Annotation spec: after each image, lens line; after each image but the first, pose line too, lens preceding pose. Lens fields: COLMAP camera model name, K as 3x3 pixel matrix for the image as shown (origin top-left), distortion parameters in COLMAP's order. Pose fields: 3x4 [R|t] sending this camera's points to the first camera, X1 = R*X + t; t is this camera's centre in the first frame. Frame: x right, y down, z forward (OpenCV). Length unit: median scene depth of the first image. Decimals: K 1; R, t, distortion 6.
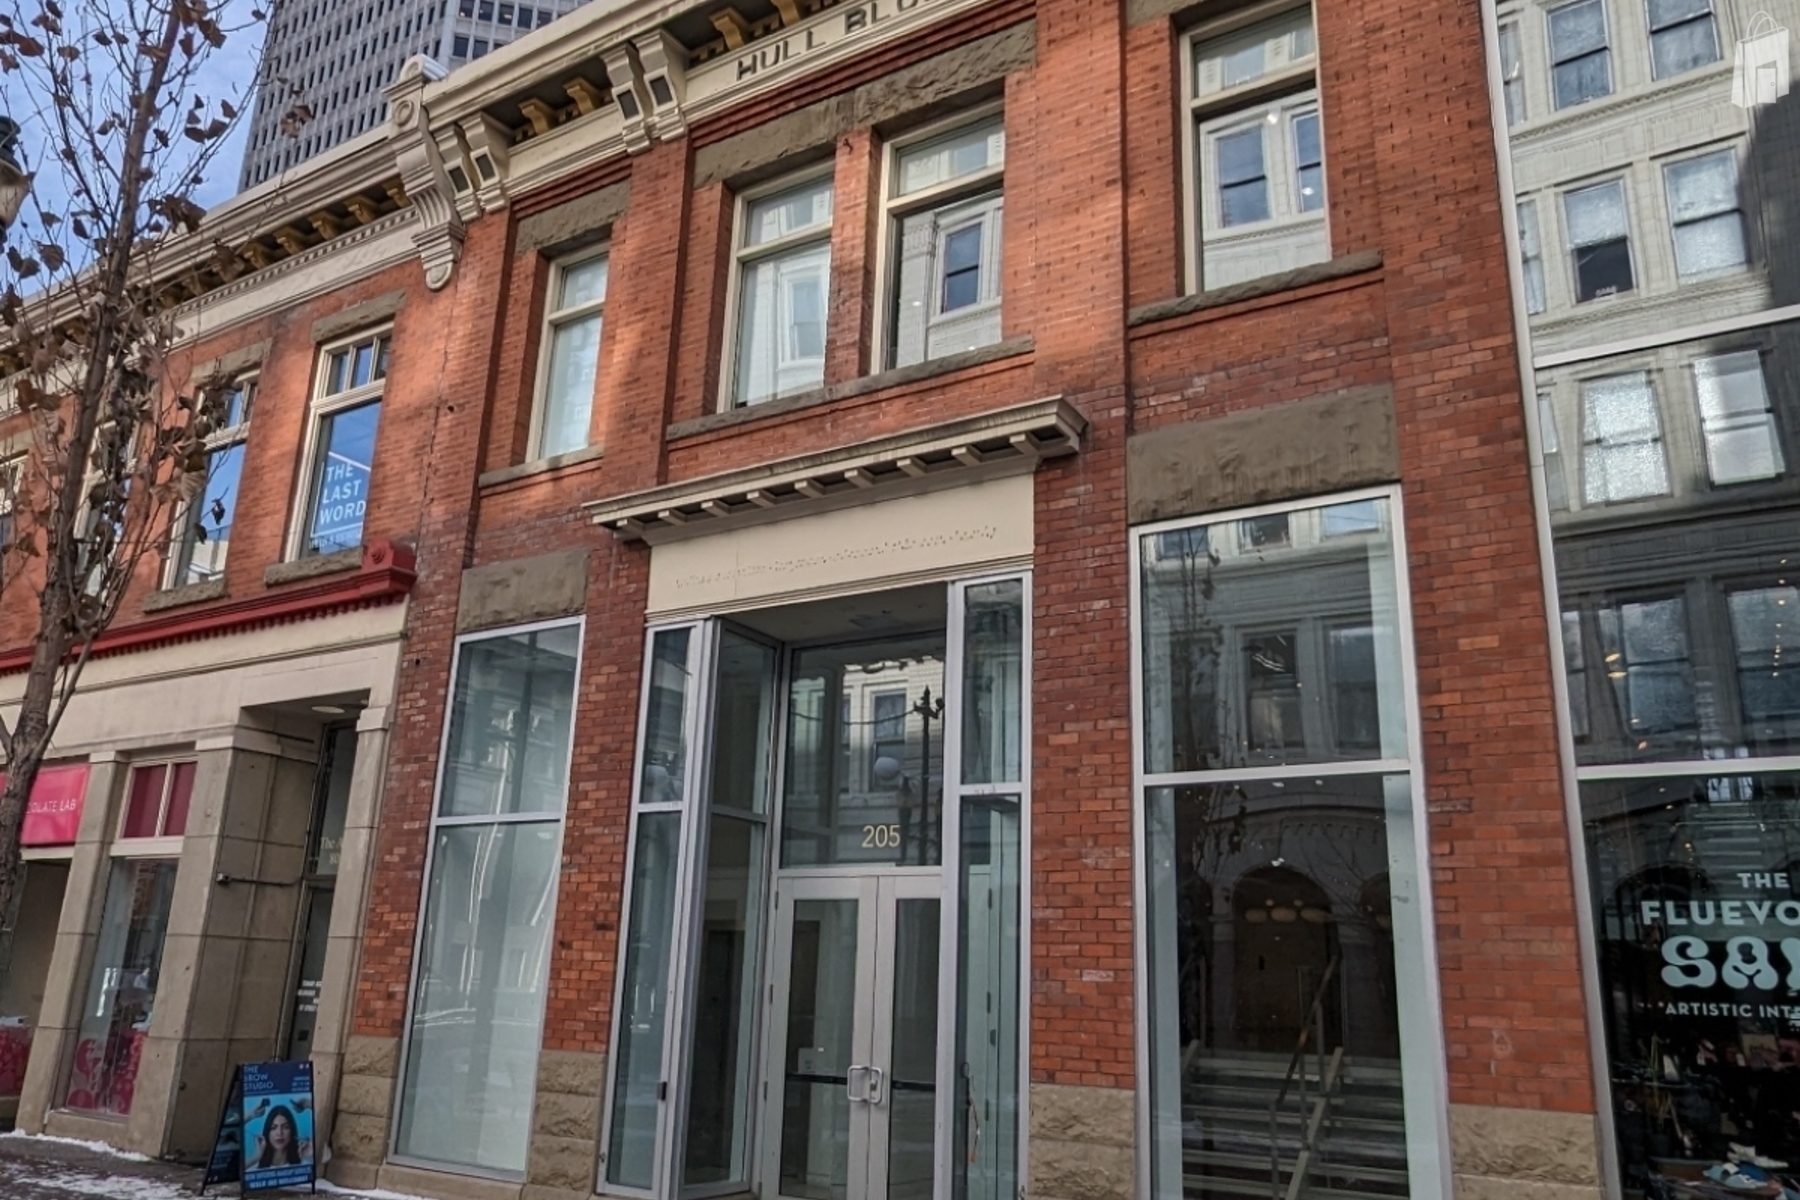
lens RADIAL K [[1304.2, 0, 881.3], [0, 1304.2, 612.0], [0, 0, 1]] dist [-0.003507, 0.000934]
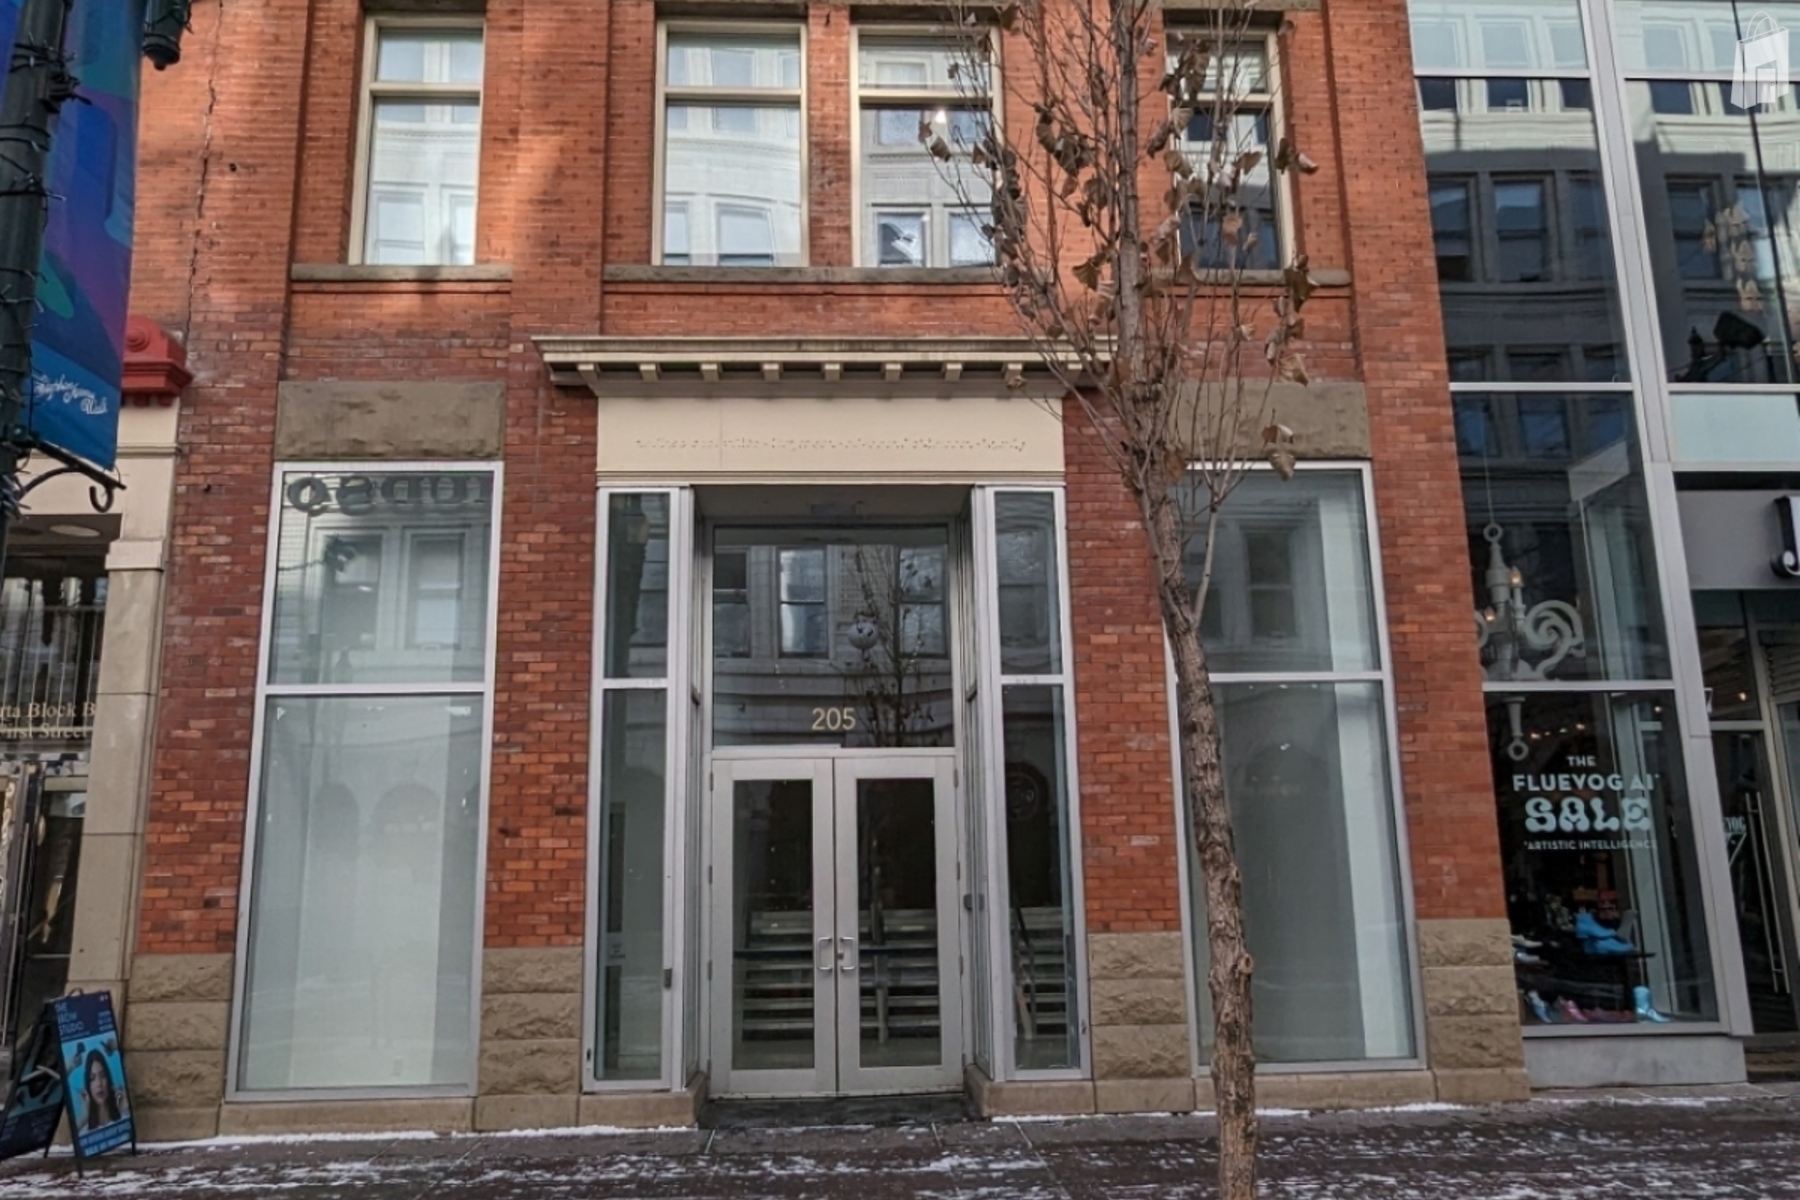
lens RADIAL K [[1304.2, 0, 881.8], [0, 1304.2, 608.8], [0, 0, 1]] dist [-0.003507, 0.000934]
pose [[0.820286, 0.067484, 0.567959, -0.558944], [-0.114943, 0.992206, 0.048117, 0.031547], [-0.560285, -0.104752, 0.821649, 0.141419]]
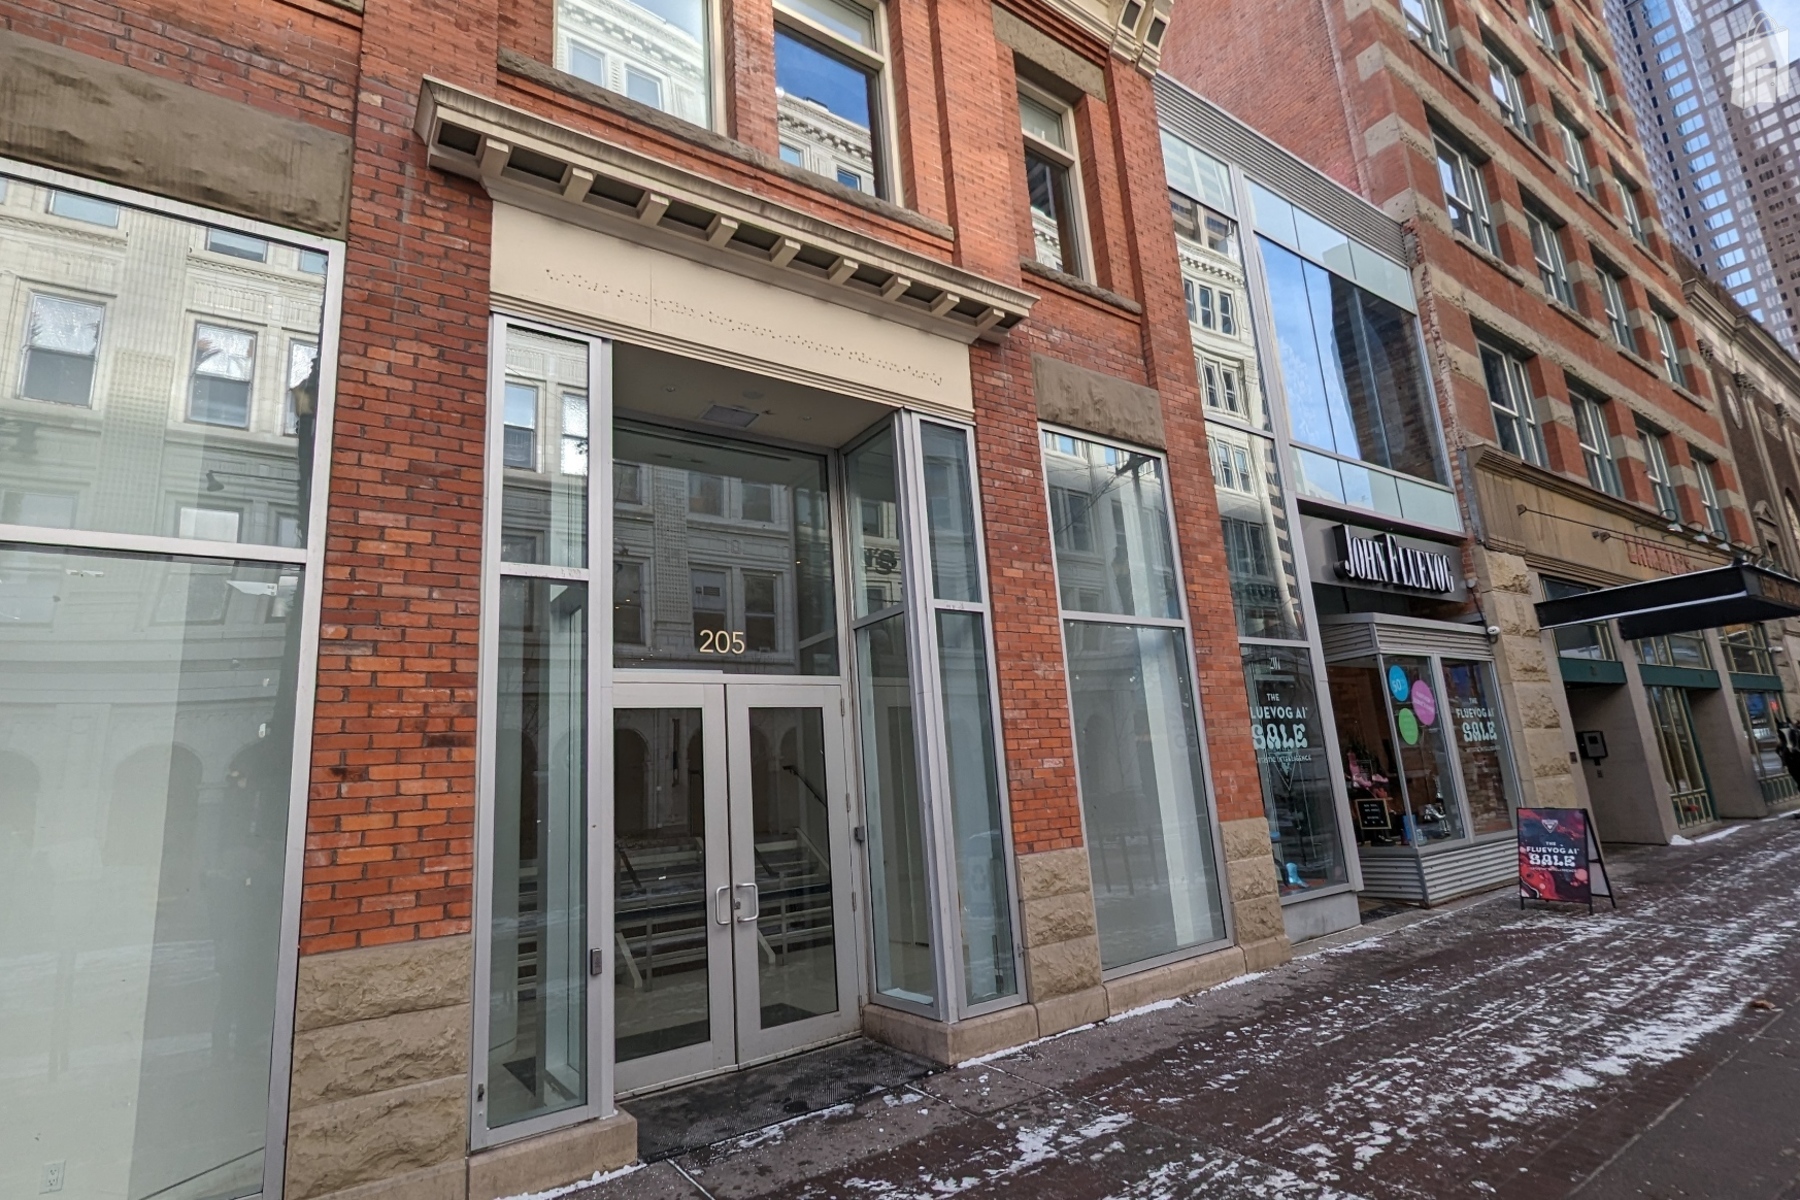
lens RADIAL K [[875.1, 0, 911.3], [0, 875.1, 606.1], [0, 0, 1]] dist [-0.000207, -0.000712]
pose [[0.379797, 0.132011, 0.915602, -0.526469], [-0.175576, 0.982061, -0.068764, 0.165937], [-0.908255, -0.134641, 0.396162, 0.631221]]
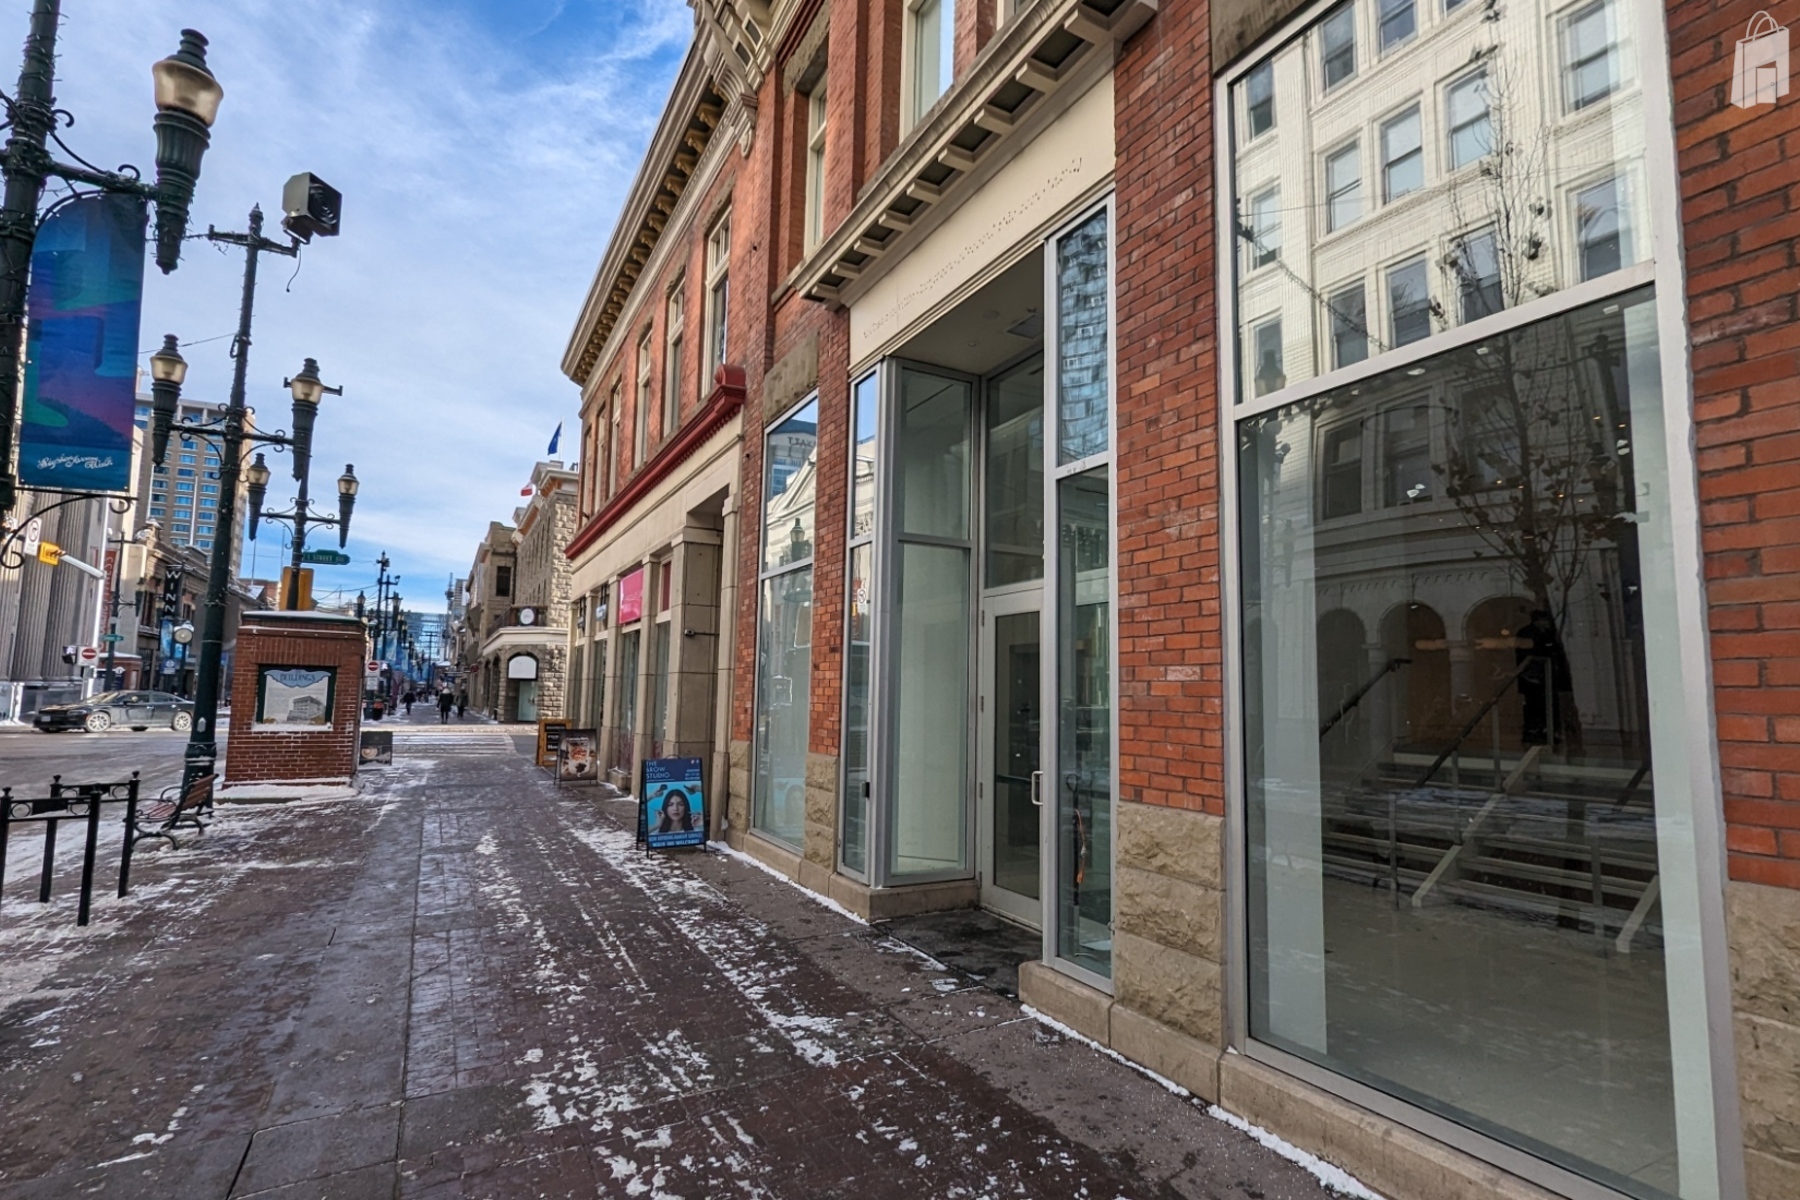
lens RADIAL K [[875.1, 0, 906.7], [0, 875.1, 605.6], [0, 0, 1]] dist [-0.000207, -0.000712]
pose [[0.871727, -0.071464, -0.484752, 0.216708], [0.151308, 0.980218, 0.127589, 0.115237], [0.466045, -0.184570, 0.865295, 0.372484]]
